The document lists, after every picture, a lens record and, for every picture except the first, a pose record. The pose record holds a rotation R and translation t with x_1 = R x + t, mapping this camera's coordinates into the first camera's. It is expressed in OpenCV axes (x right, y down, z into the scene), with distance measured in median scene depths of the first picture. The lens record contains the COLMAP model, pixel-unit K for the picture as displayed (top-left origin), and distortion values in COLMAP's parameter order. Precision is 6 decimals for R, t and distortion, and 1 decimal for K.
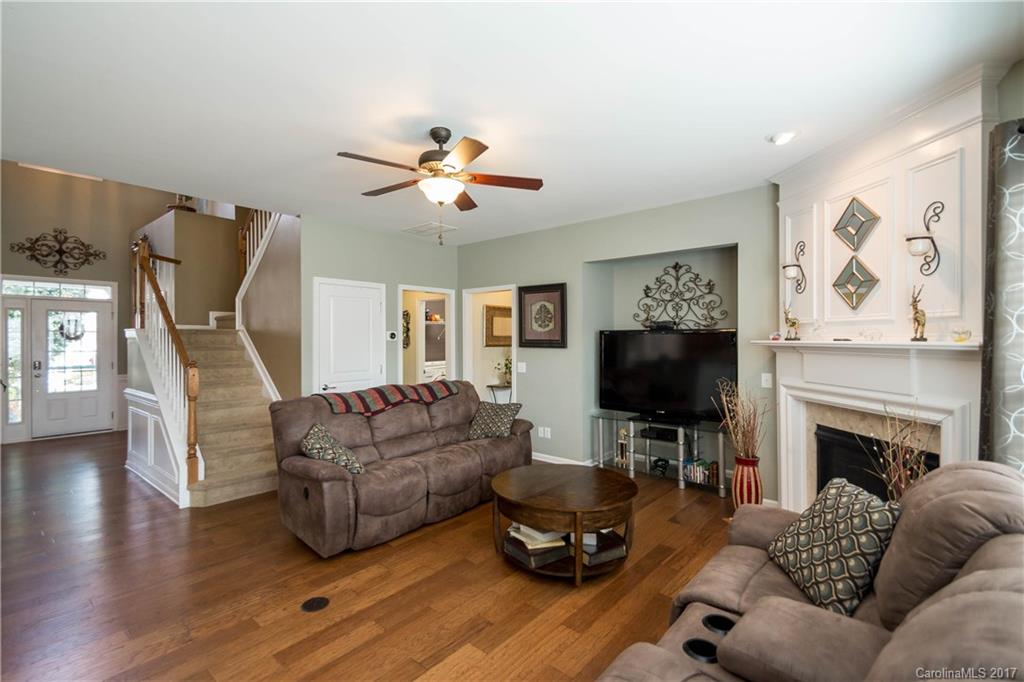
lens RADIAL K [[473.8, 0, 512.0], [0, 473.8, 341.0], [0, 0, 1]] dist [0.017712, -0.000205]
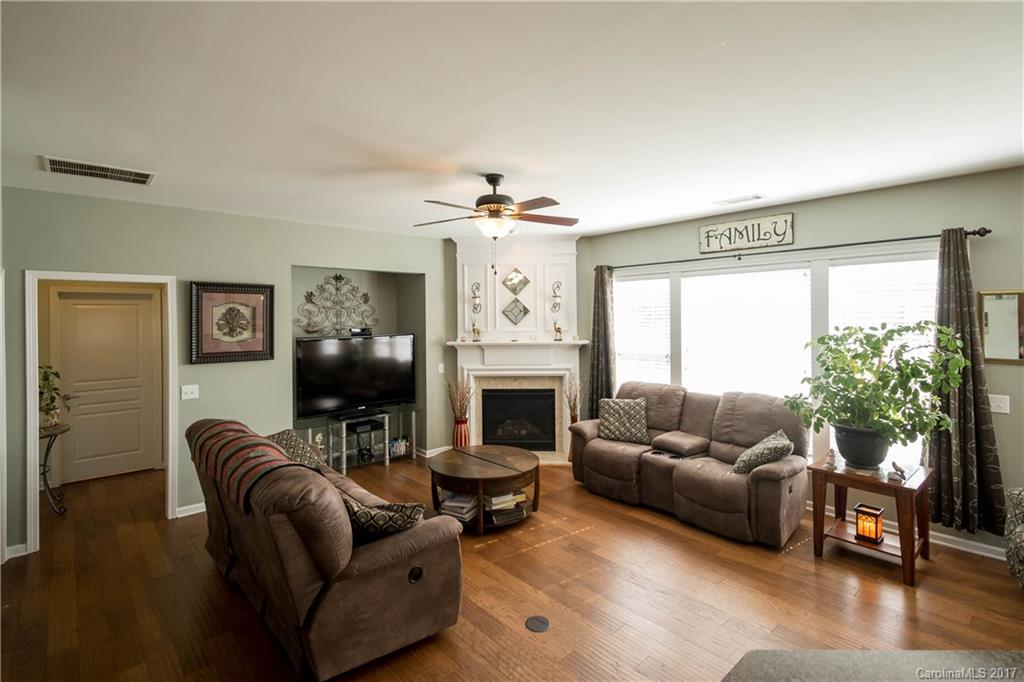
lens RADIAL K [[475.8, 0, 513.1], [0, 475.8, 322.9], [0, 0, 1]] dist [0.030842, -0.000055]
pose [[0.120322, -0.008370, 0.992700, -0.818120], [0.015869, 0.999853, 0.006507, -0.058704], [-0.992608, 0.014971, 0.120437, 0.522256]]
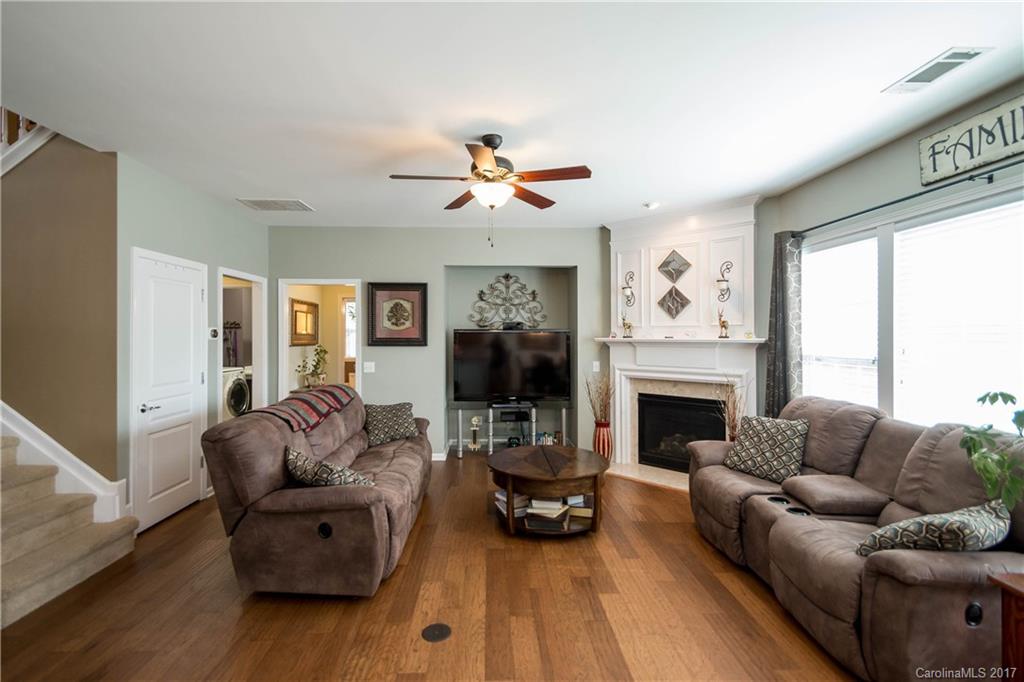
lens RADIAL K [[471.1, 0, 512.8], [0, 471.1, 335.7], [0, 0, 1]] dist [0.042131, -0.021584]
pose [[0.728640, -0.000188, 0.684896, -0.524866], [0.004177, 0.999983, -0.004170, -0.002596], [-0.684884, 0.005899, 0.728628, 0.137583]]
